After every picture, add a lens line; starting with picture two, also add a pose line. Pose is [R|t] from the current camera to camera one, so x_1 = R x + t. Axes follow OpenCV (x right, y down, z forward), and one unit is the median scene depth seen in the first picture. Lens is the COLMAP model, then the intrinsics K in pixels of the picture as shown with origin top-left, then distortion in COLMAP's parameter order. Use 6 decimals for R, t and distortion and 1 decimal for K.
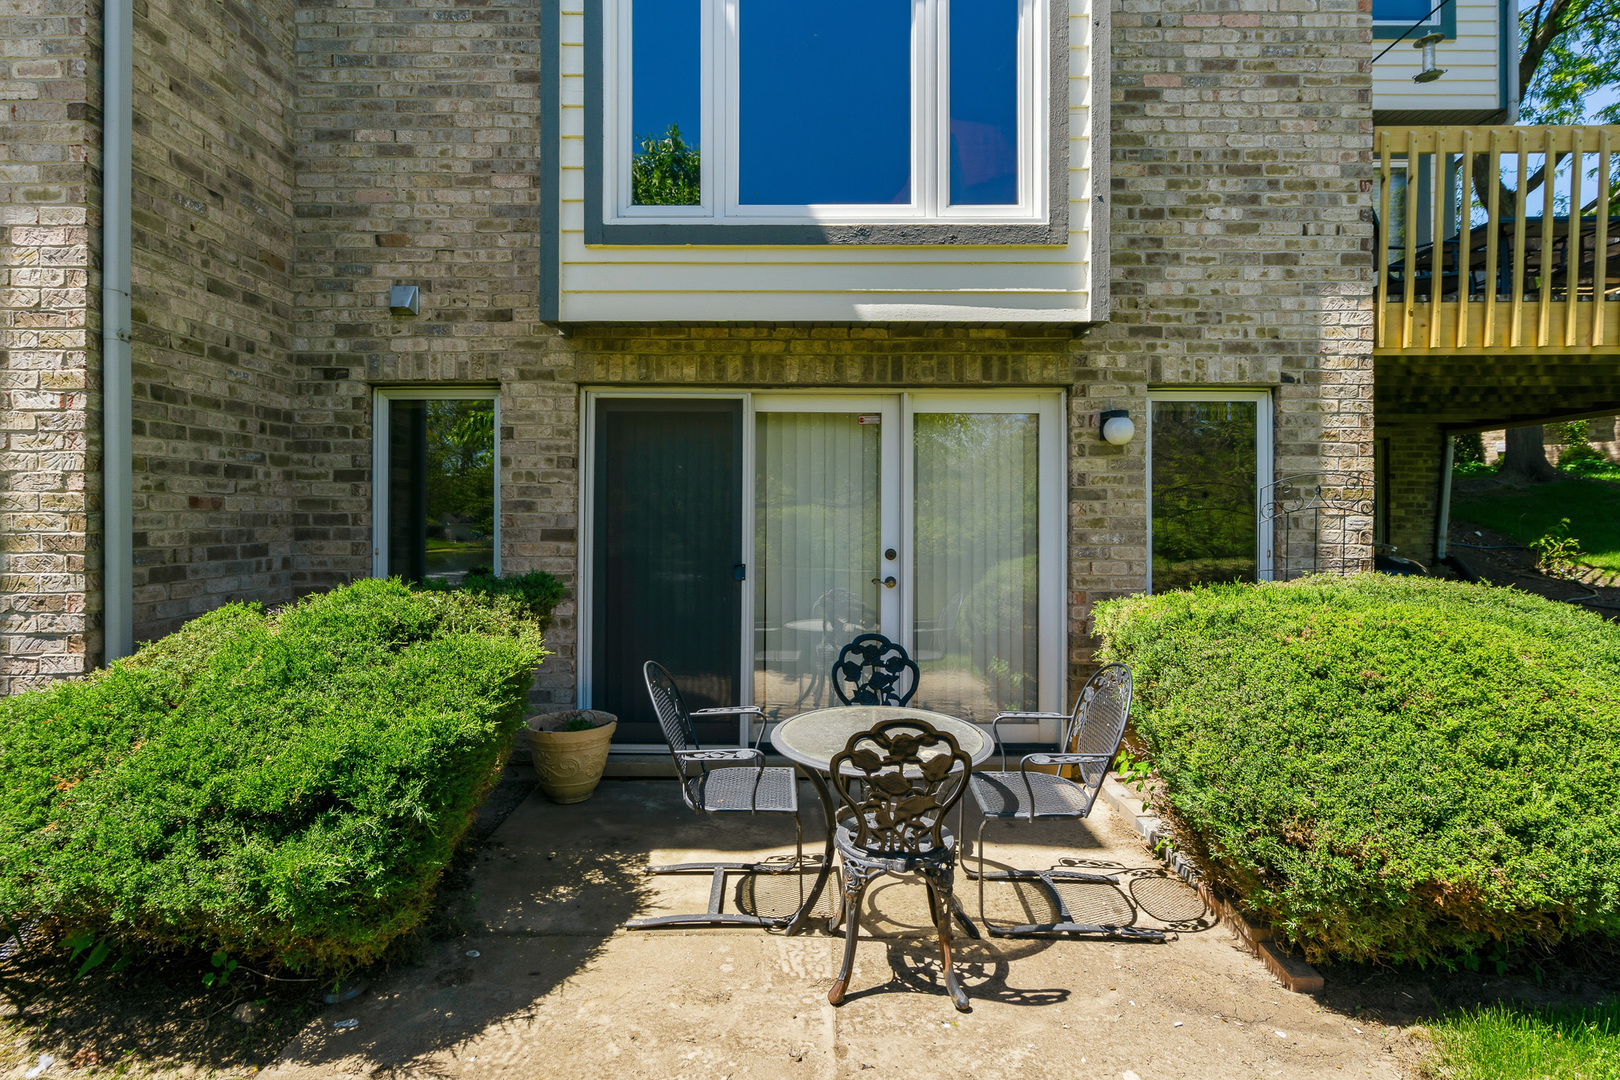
lens RADIAL K [[781.8, 0, 798.3], [0, 781.8, 505.2], [0, 0, 1]] dist [-0.000769, 0.001081]
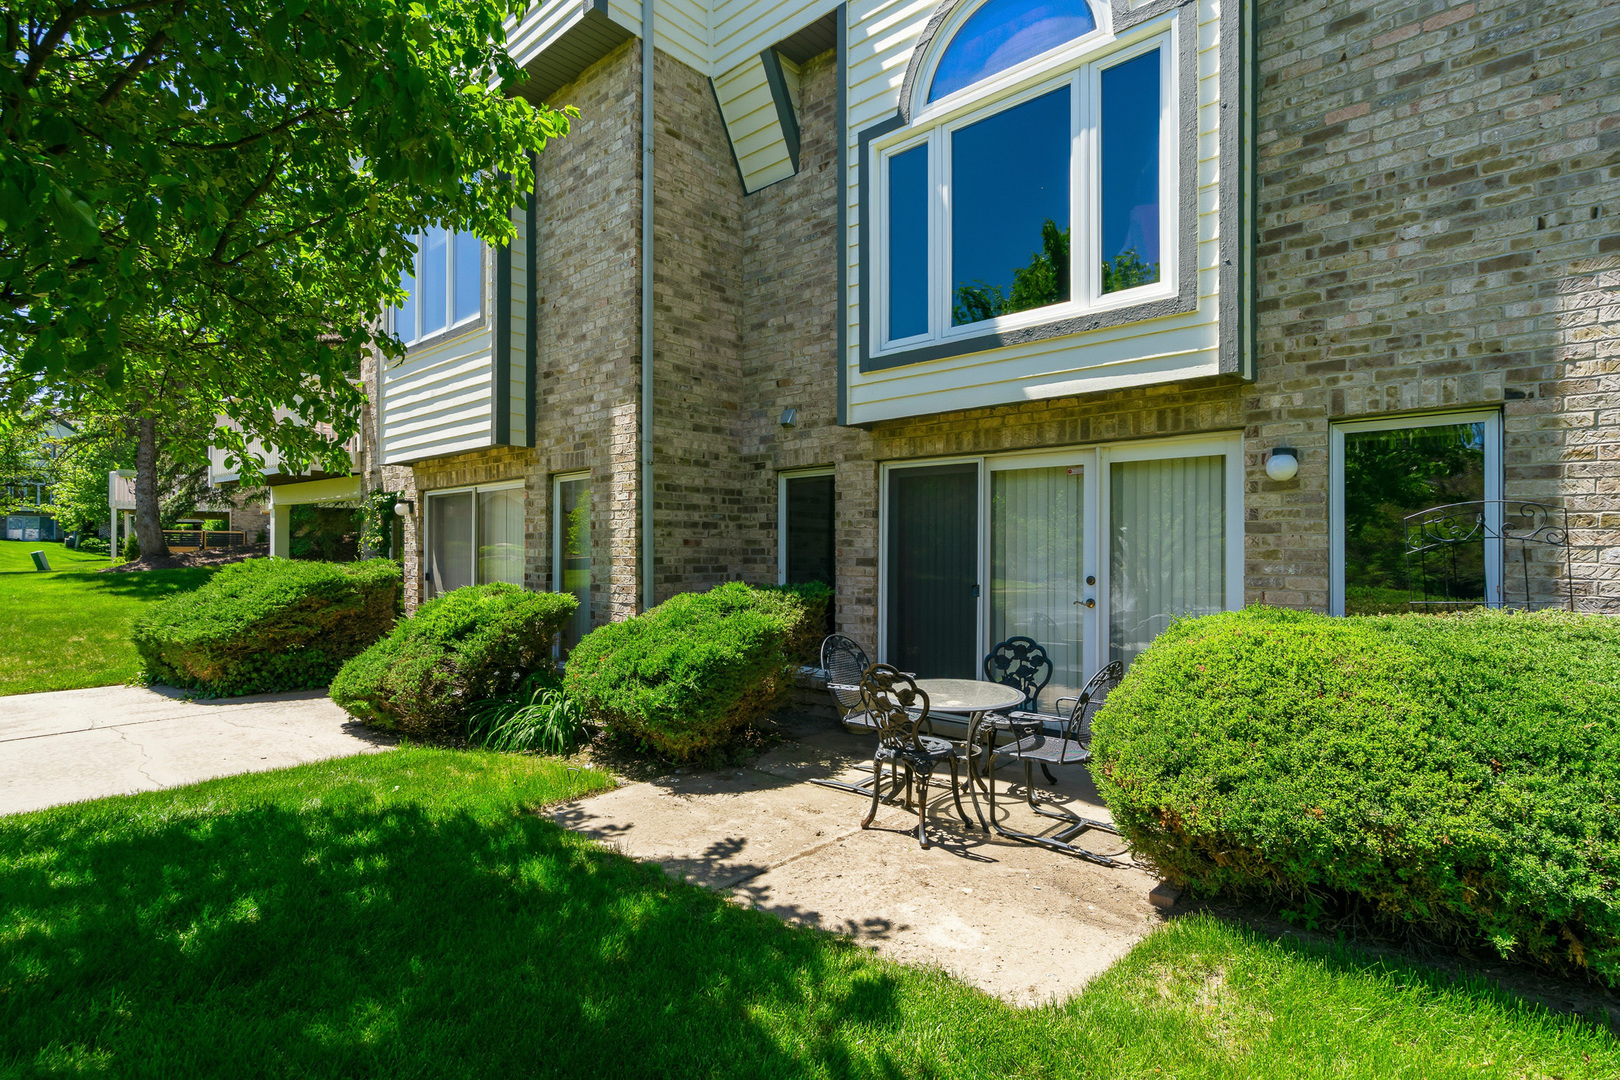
lens RADIAL K [[781.8, 0, 799.5], [0, 781.8, 541.2], [0, 0, 1]] dist [-0.000769, 0.001081]
pose [[0.748862, -0.009593, -0.662656, 0.604302], [0.007117, 0.999954, -0.006434, 0.006789], [0.662687, 0.000102, 0.748896, -0.217217]]
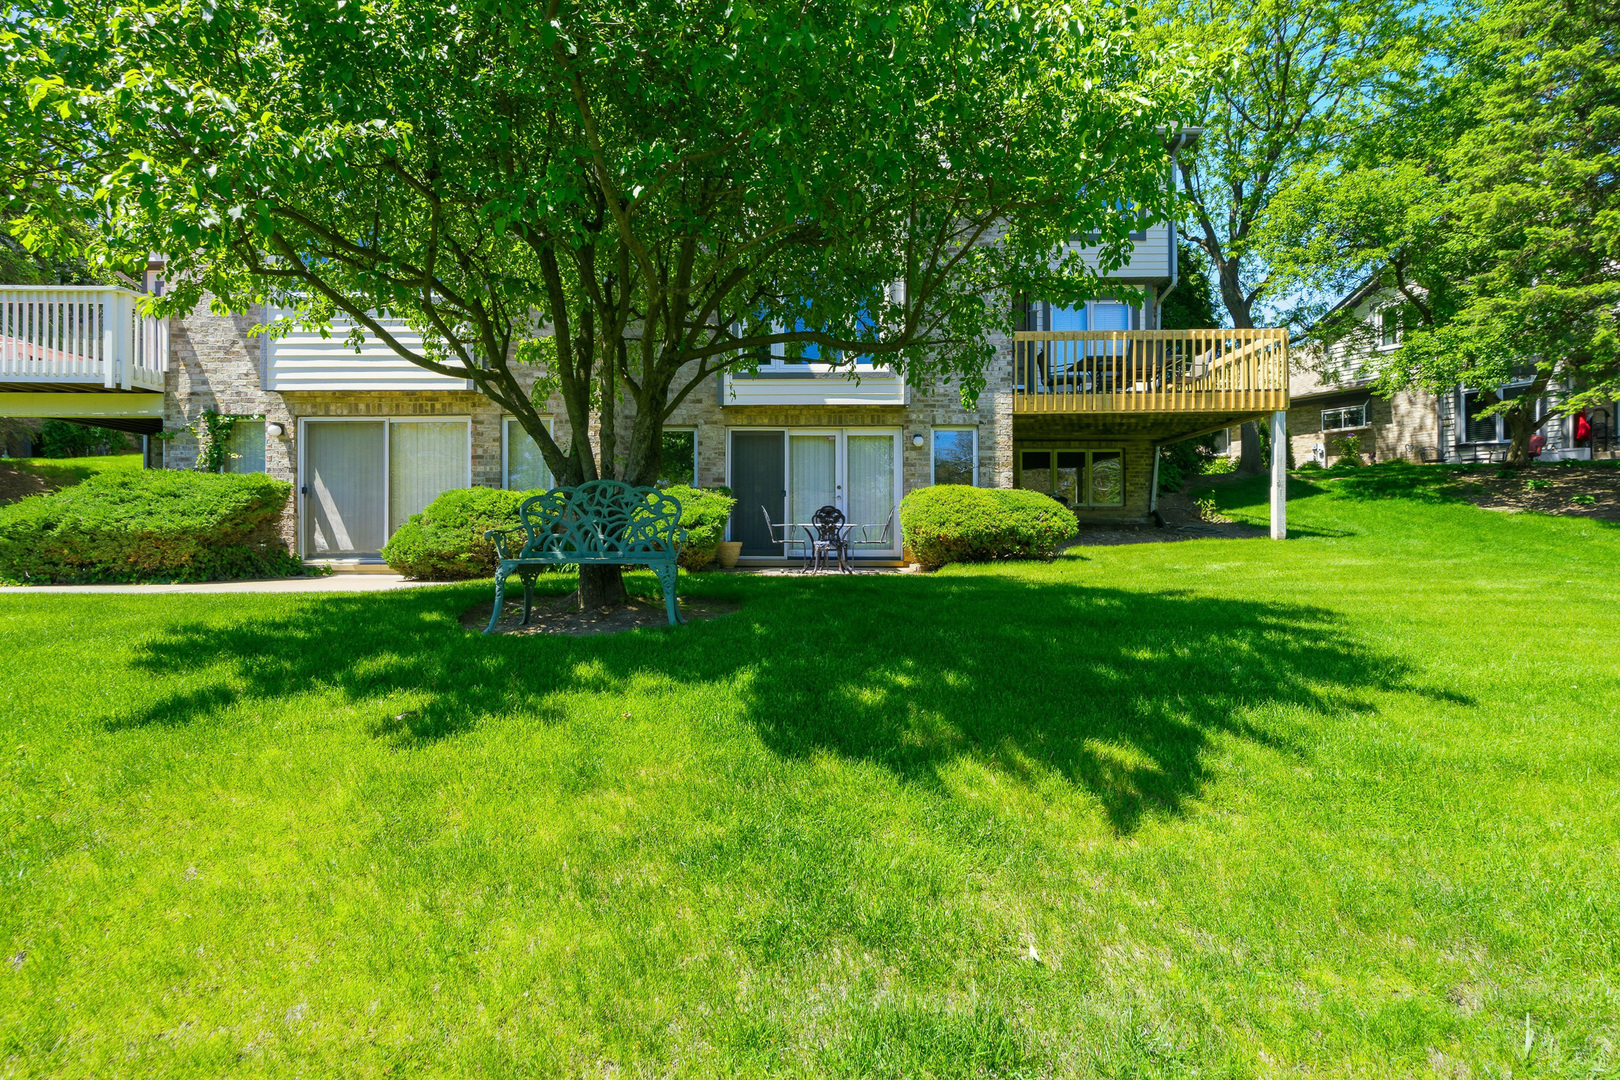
lens RADIAL K [[781.8, 0, 780.4], [0, 781.8, 521.0], [0, 0, 1]] dist [-0.000769, 0.001081]
pose [[0.999333, -0.001157, -0.036486, 0.014037], [0.000830, 0.999959, -0.008999, 0.211153], [0.036495, 0.008962, 0.999294, -1.787717]]
